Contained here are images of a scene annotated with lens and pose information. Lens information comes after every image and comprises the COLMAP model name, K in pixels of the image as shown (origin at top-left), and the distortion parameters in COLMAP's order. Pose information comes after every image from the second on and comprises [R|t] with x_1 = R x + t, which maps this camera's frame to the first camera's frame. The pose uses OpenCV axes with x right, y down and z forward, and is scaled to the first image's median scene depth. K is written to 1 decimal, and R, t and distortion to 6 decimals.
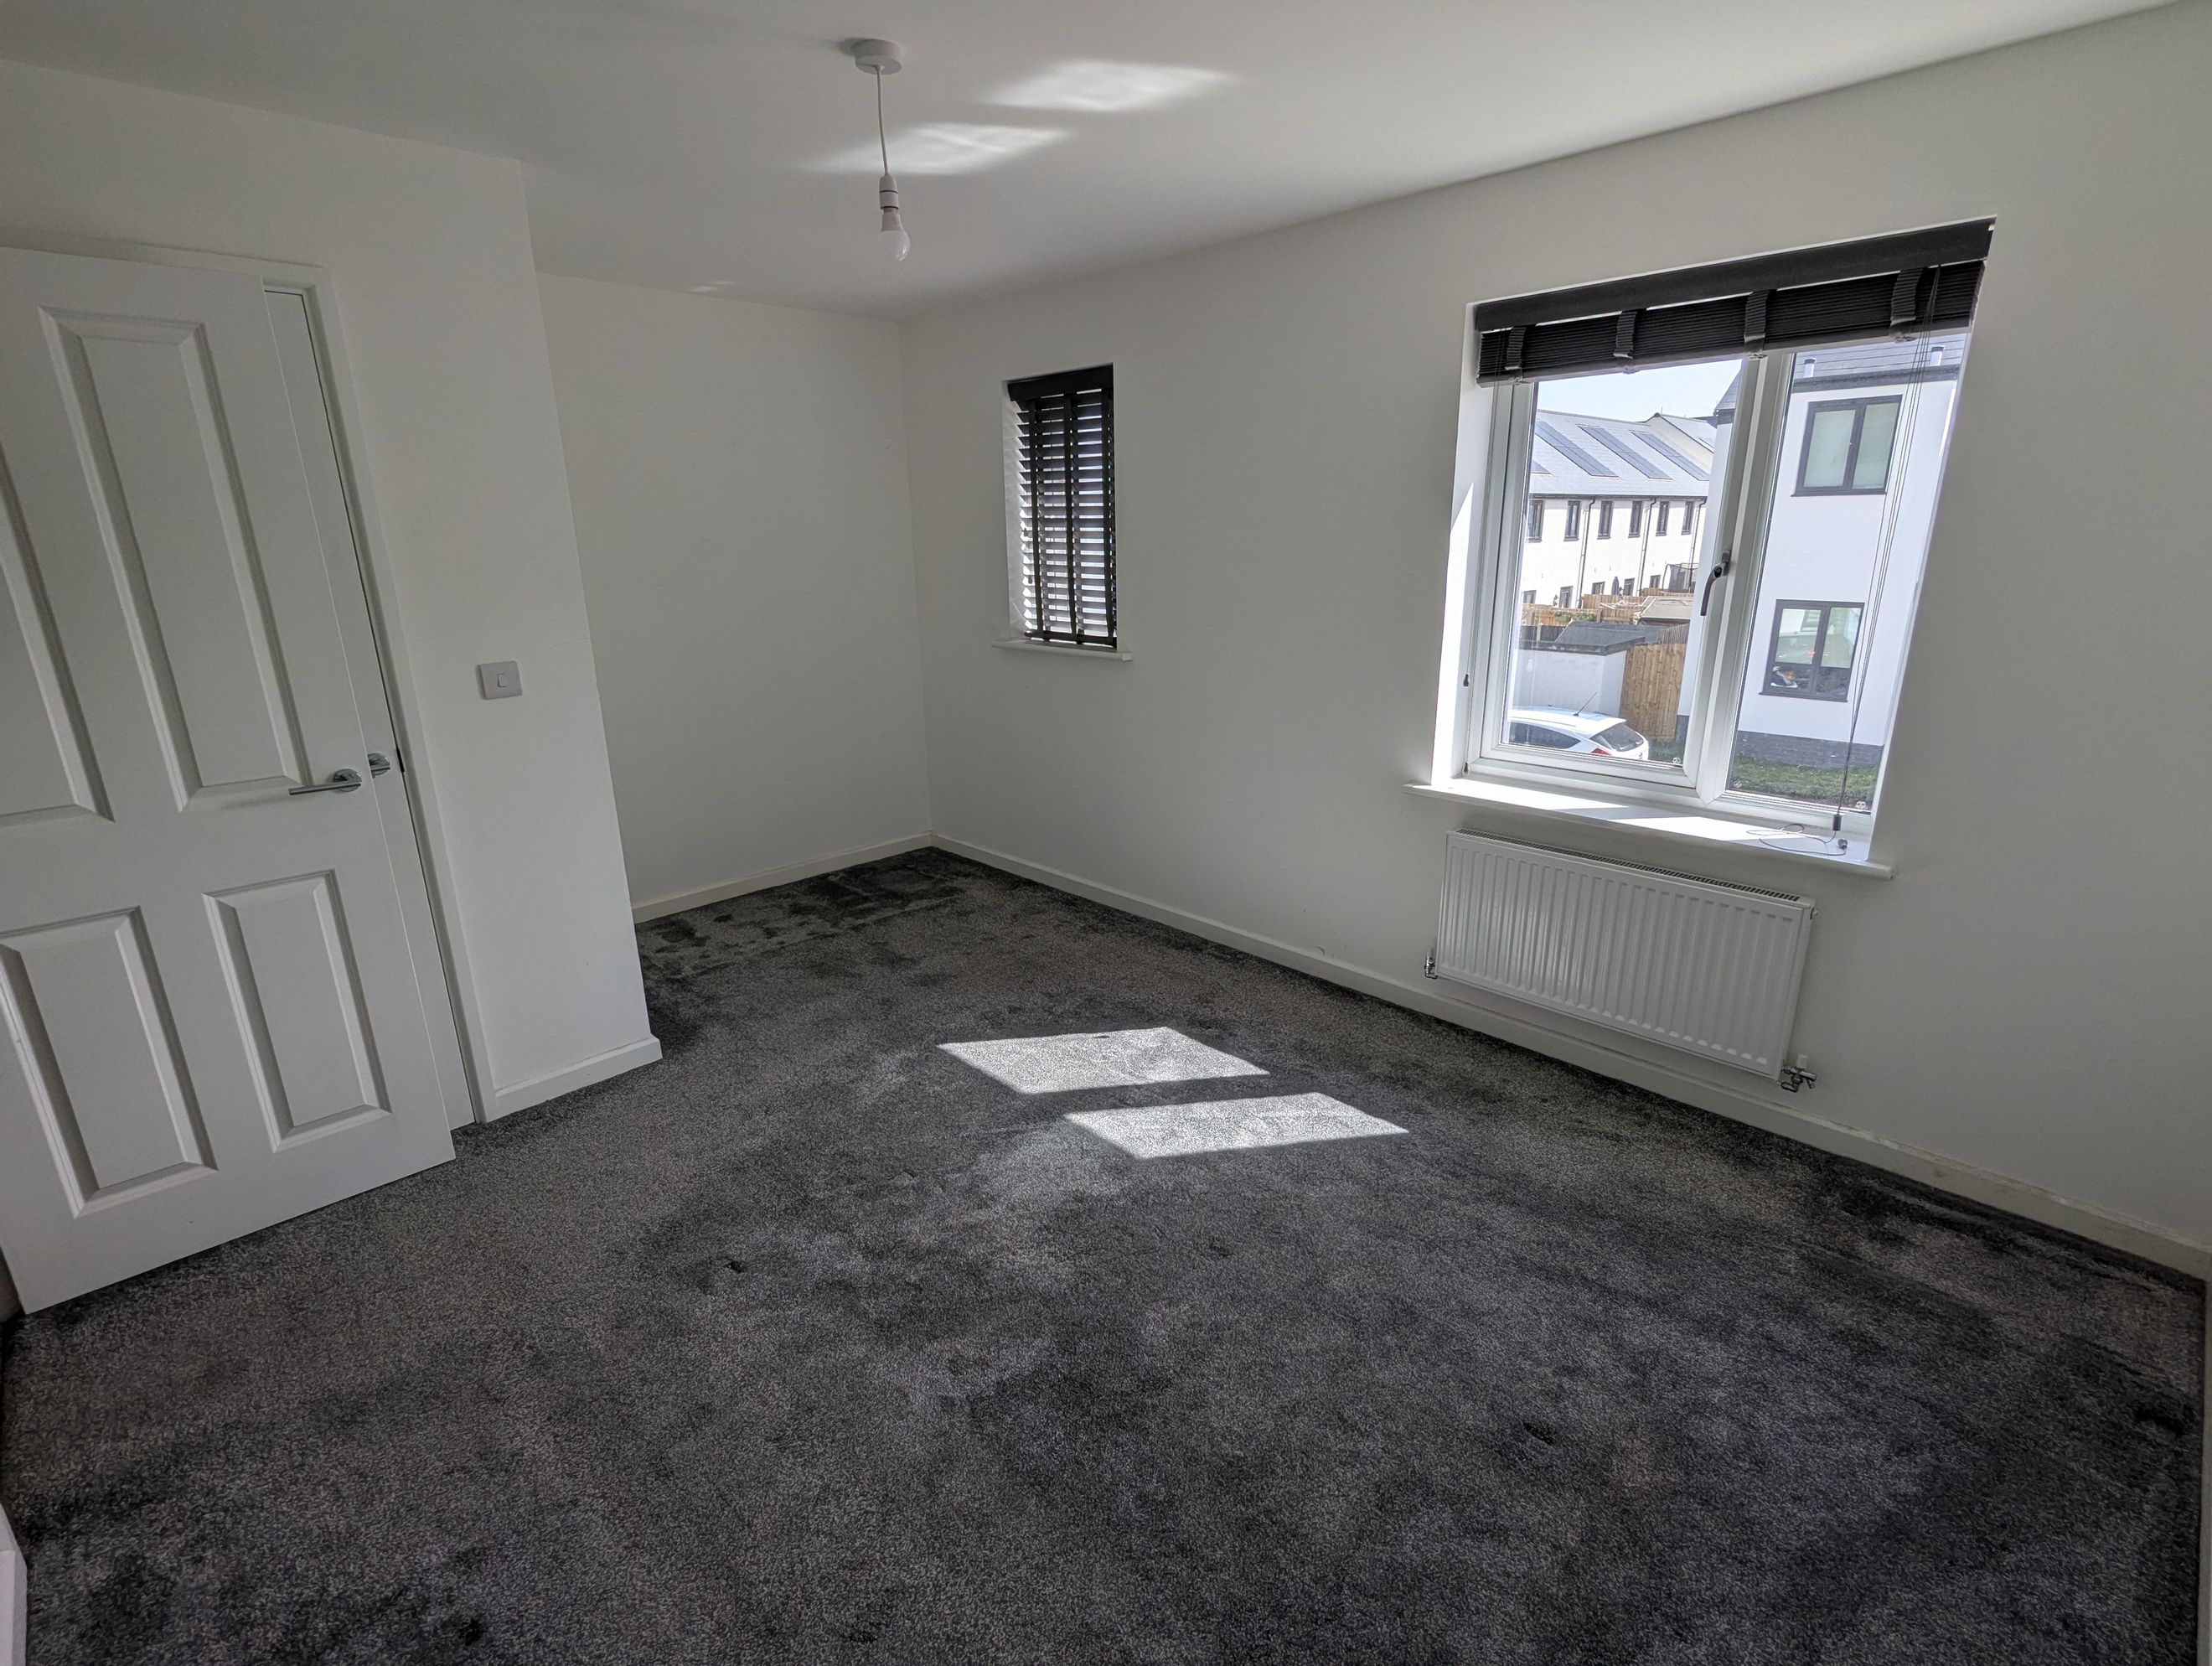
lens RADIAL K [[1044.6, 0, 1108.6], [0, 1044.6, 833.1], [0, 0, 1]] dist [-0.001545, -0.000360]
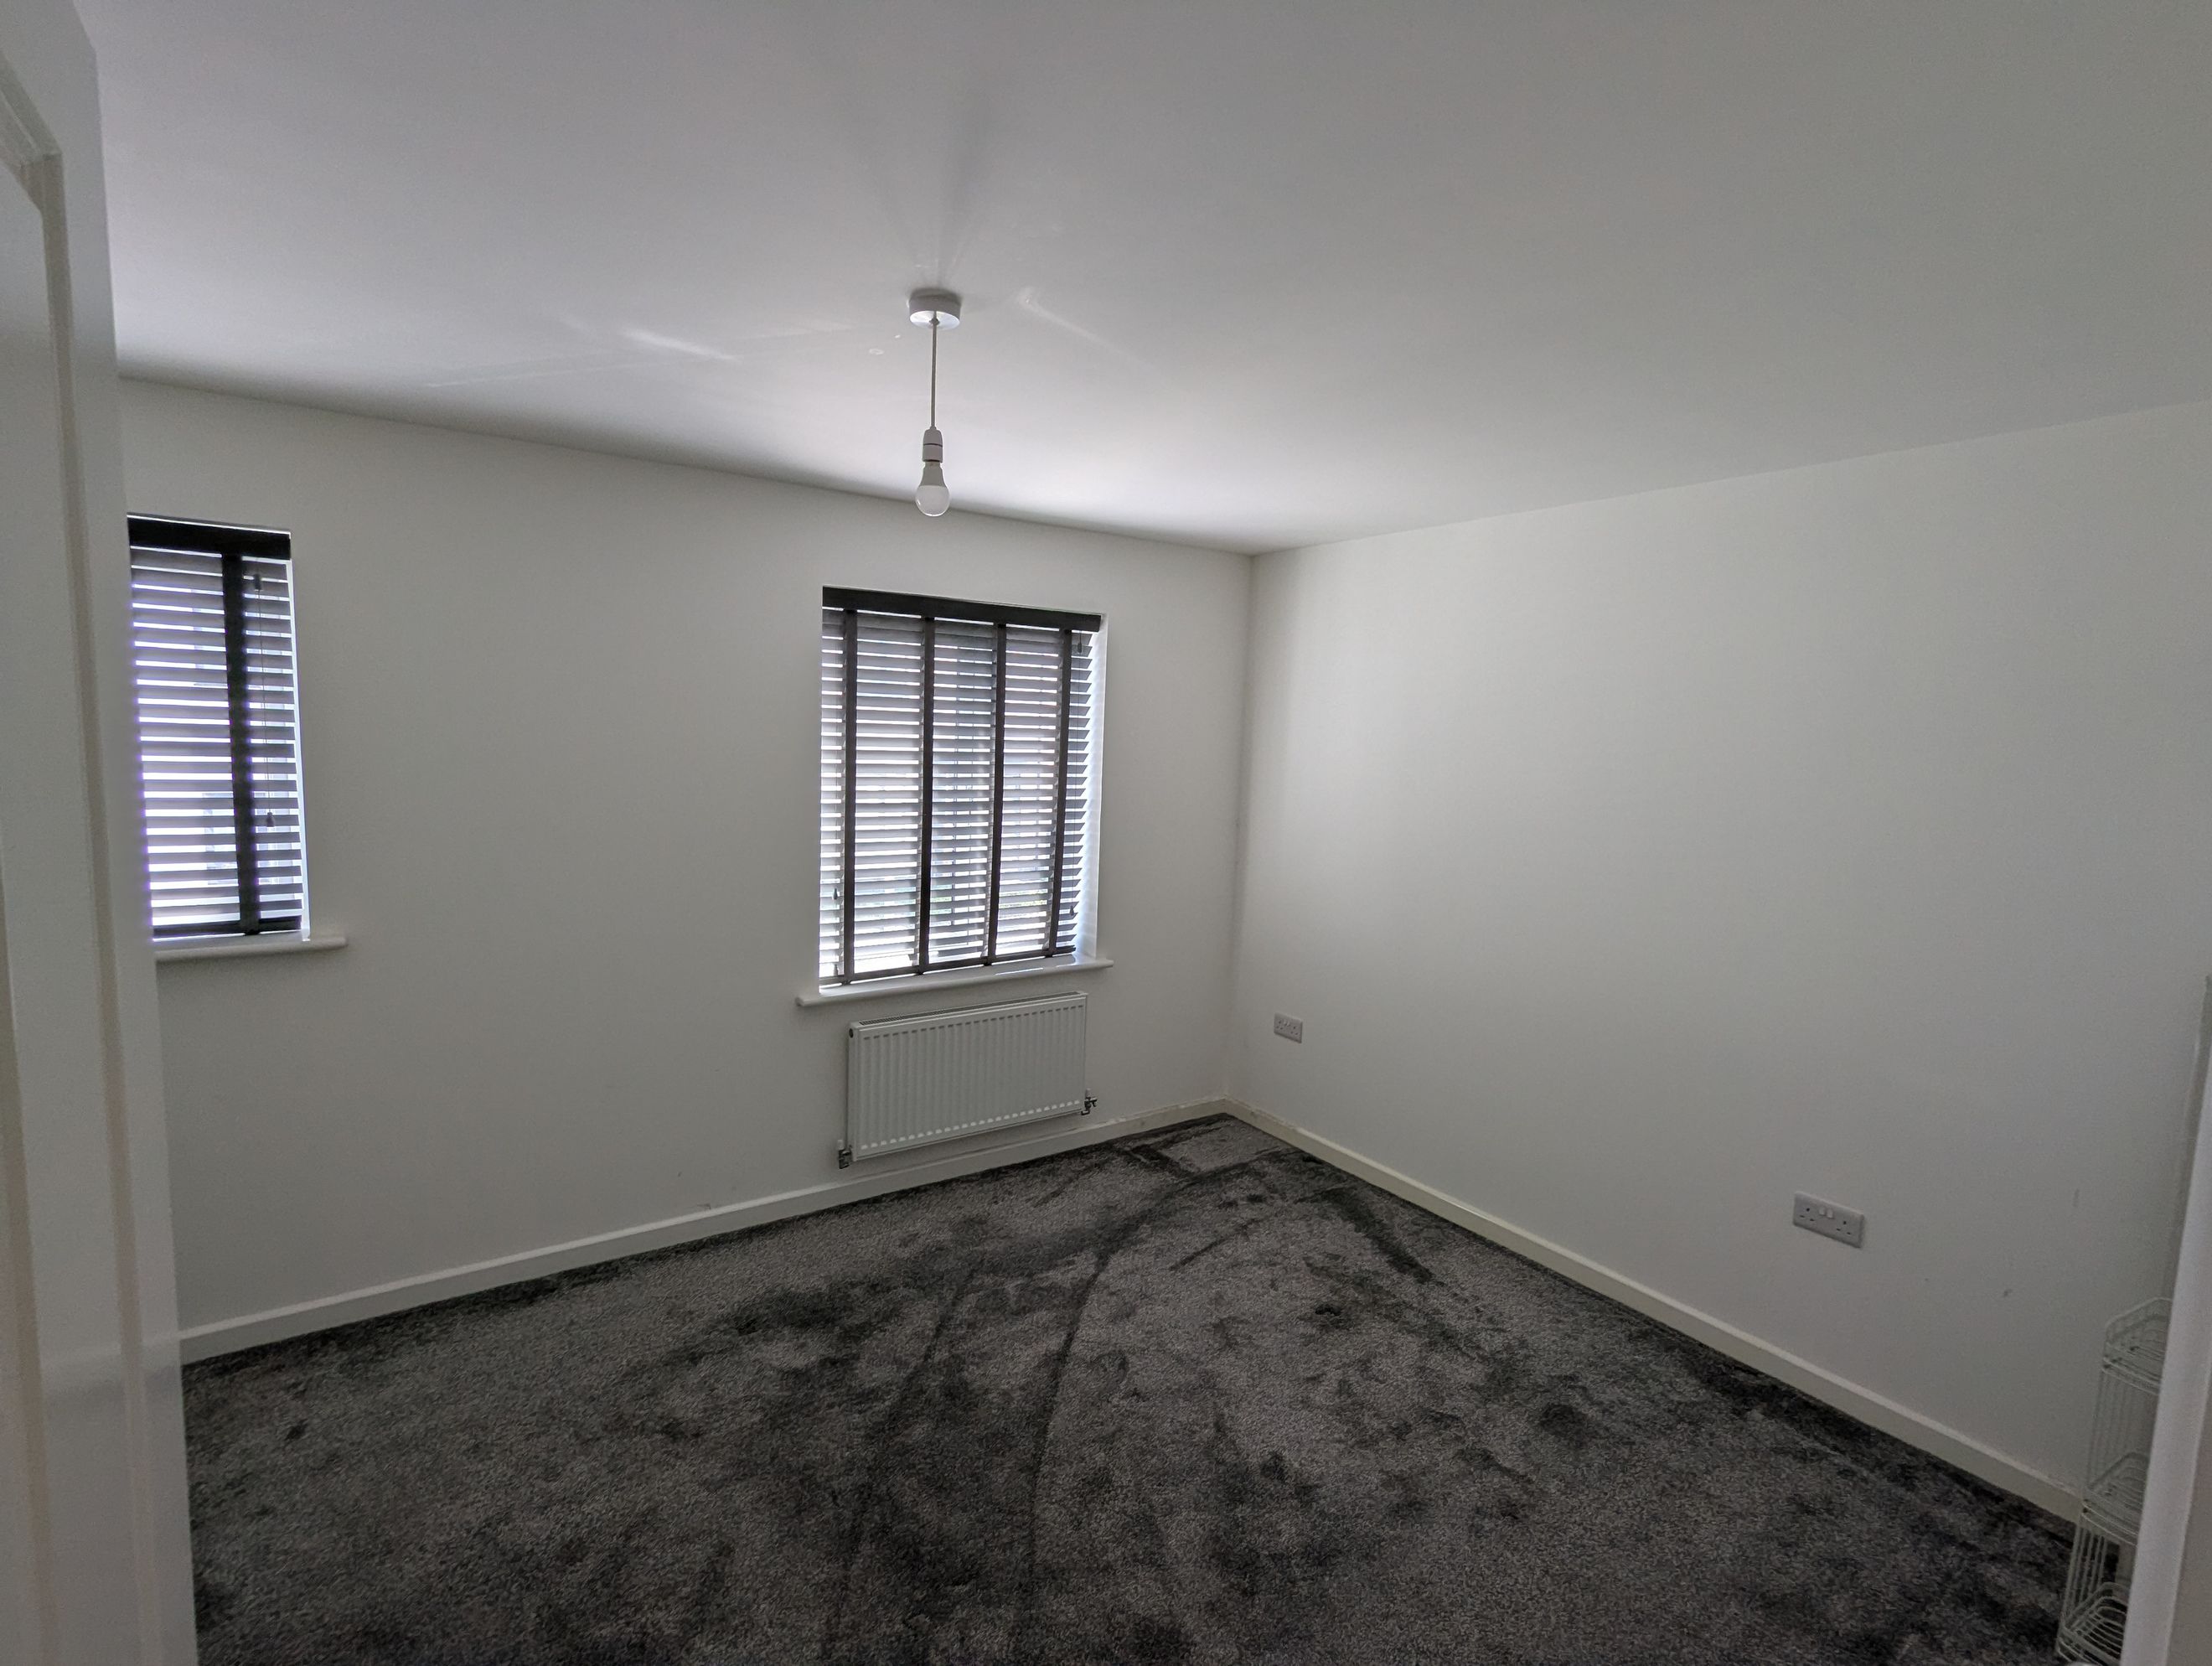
lens RADIAL K [[1044.6, 0, 1097.0], [0, 1044.6, 836.8], [0, 0, 1]] dist [-0.001545, -0.000360]
pose [[0.180900, -0.089062, 0.979461, -0.738086], [0.245012, 0.968574, 0.042820, -0.192753], [-0.952494, 0.232234, 0.197036, 0.506341]]
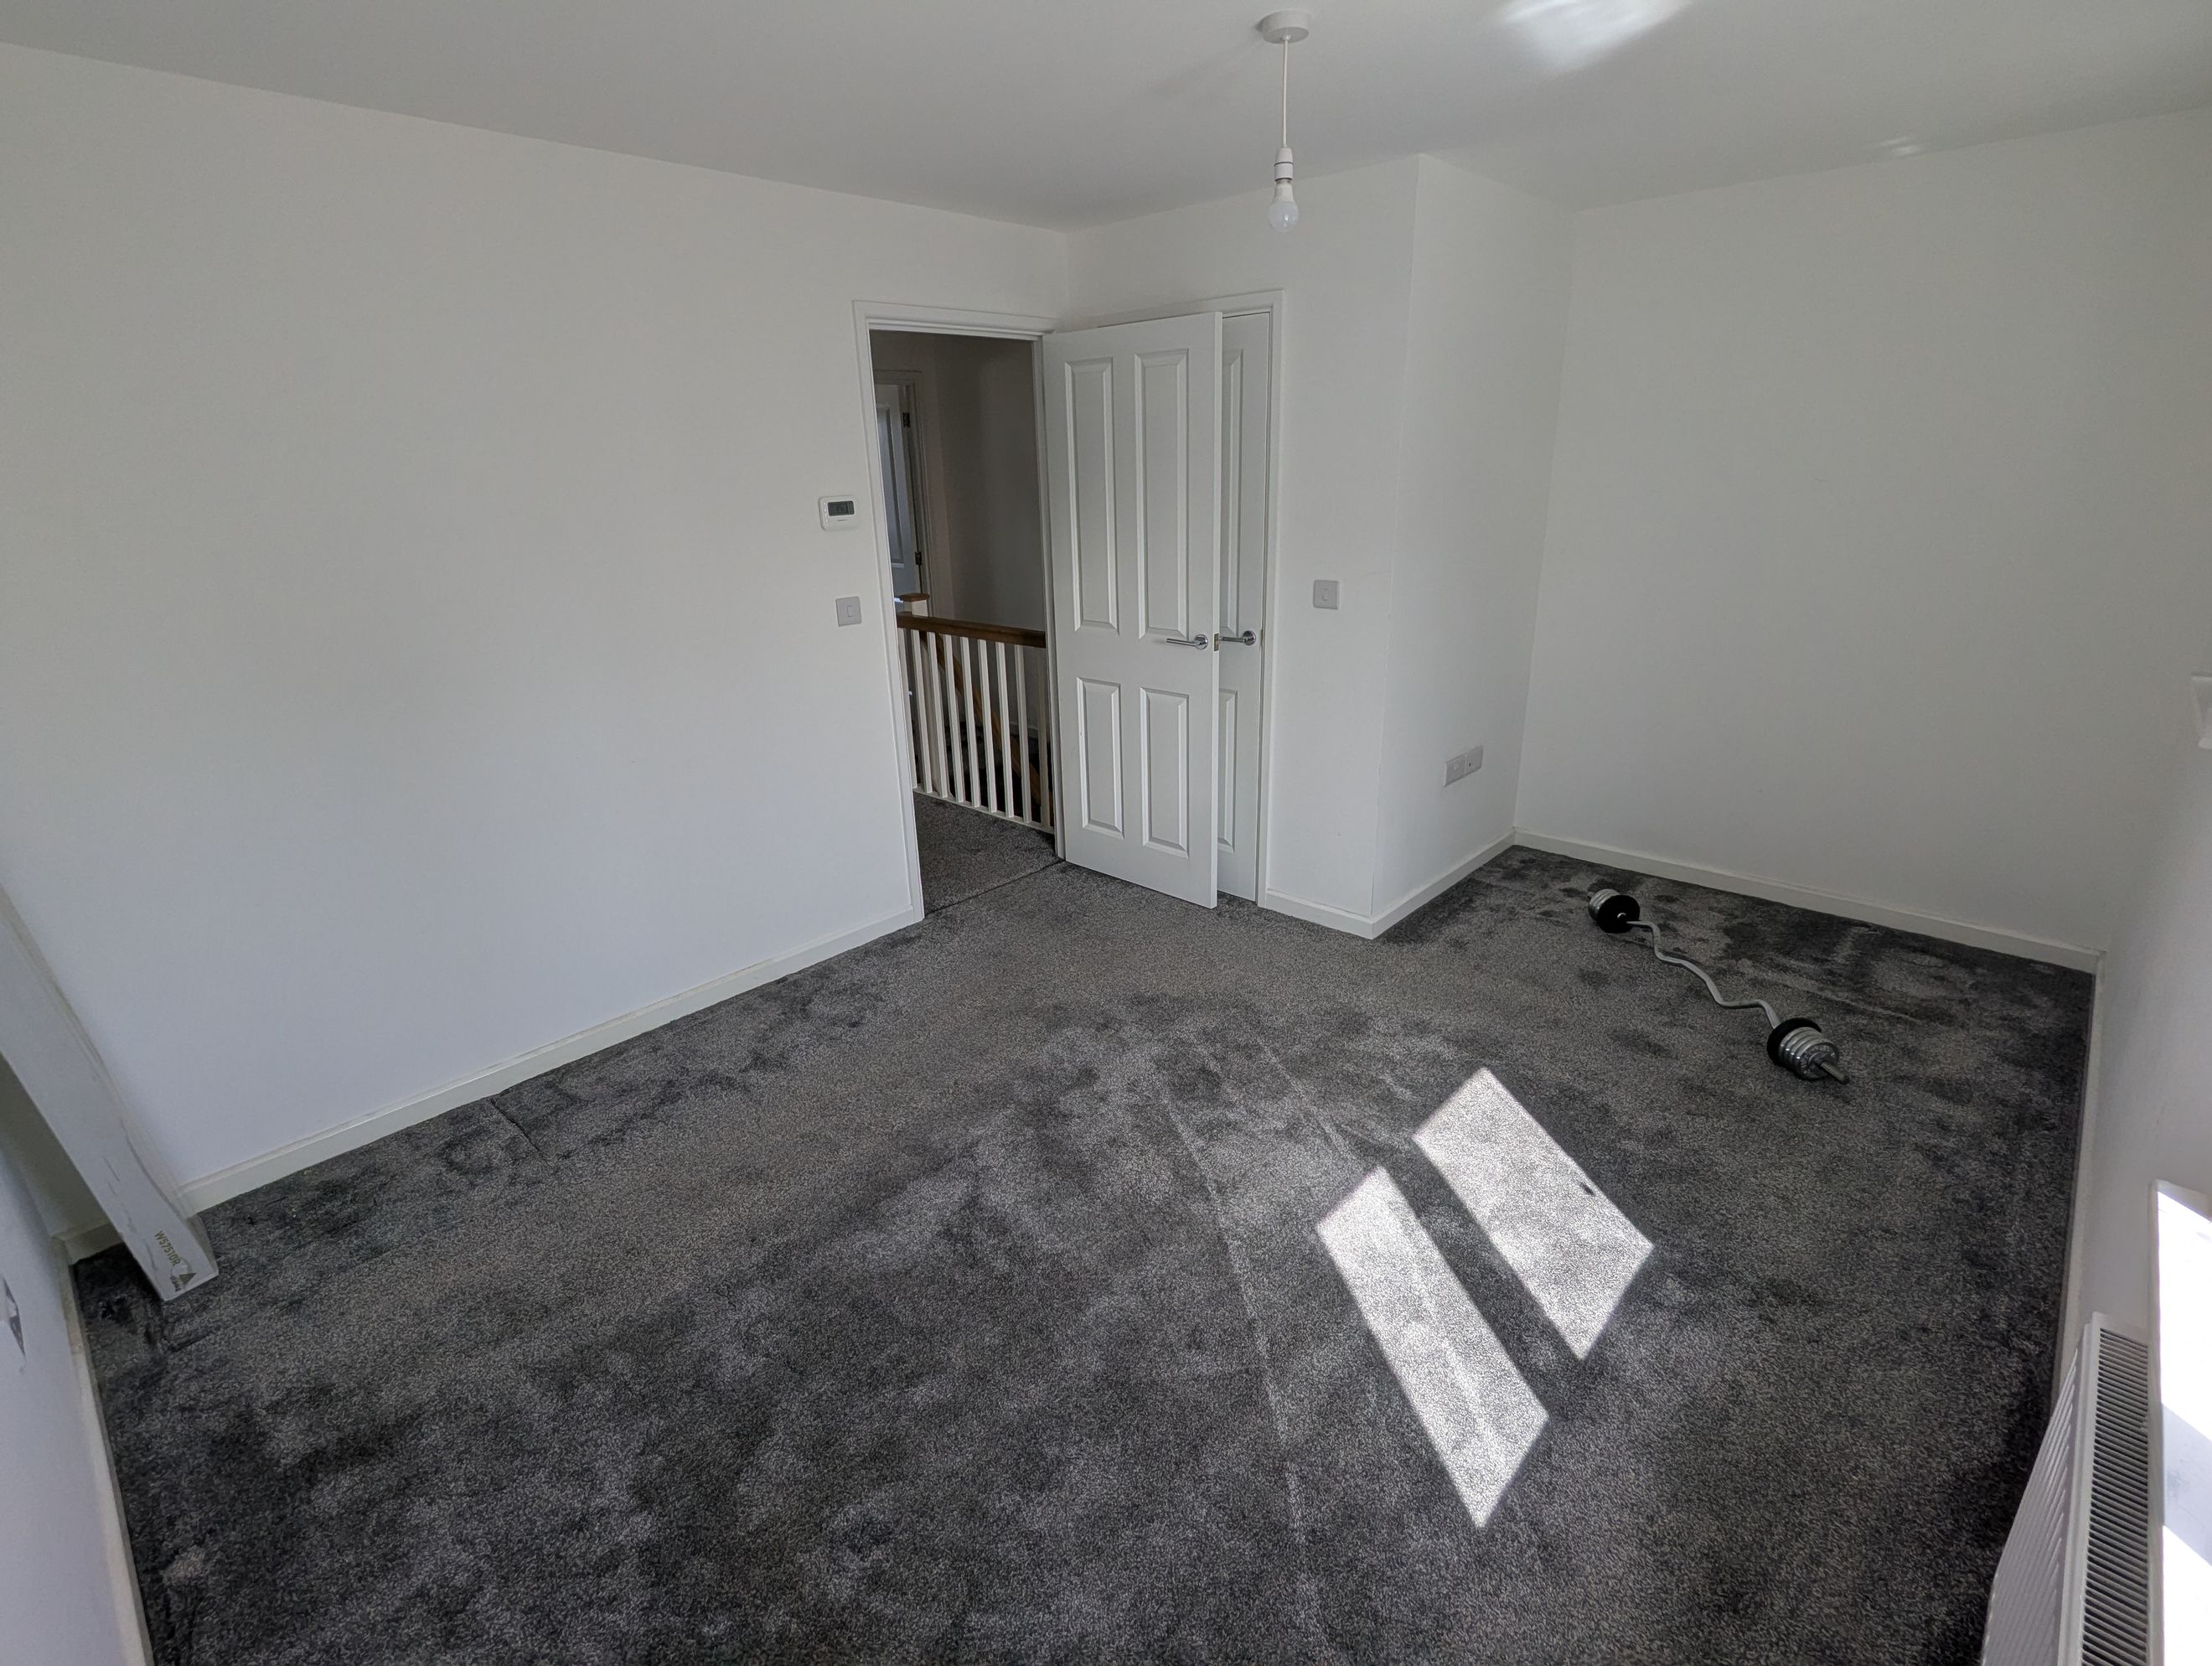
lens RADIAL K [[1044.6, 0, 1049.6], [0, 1044.6, 830.7], [0, 0, 1]] dist [-0.001545, -0.000360]
pose [[0.017473, 0.353965, -0.935095, 0.655003], [-0.248445, 0.907442, 0.338855, -0.213677], [0.968488, 0.226399, 0.103797, 0.552362]]
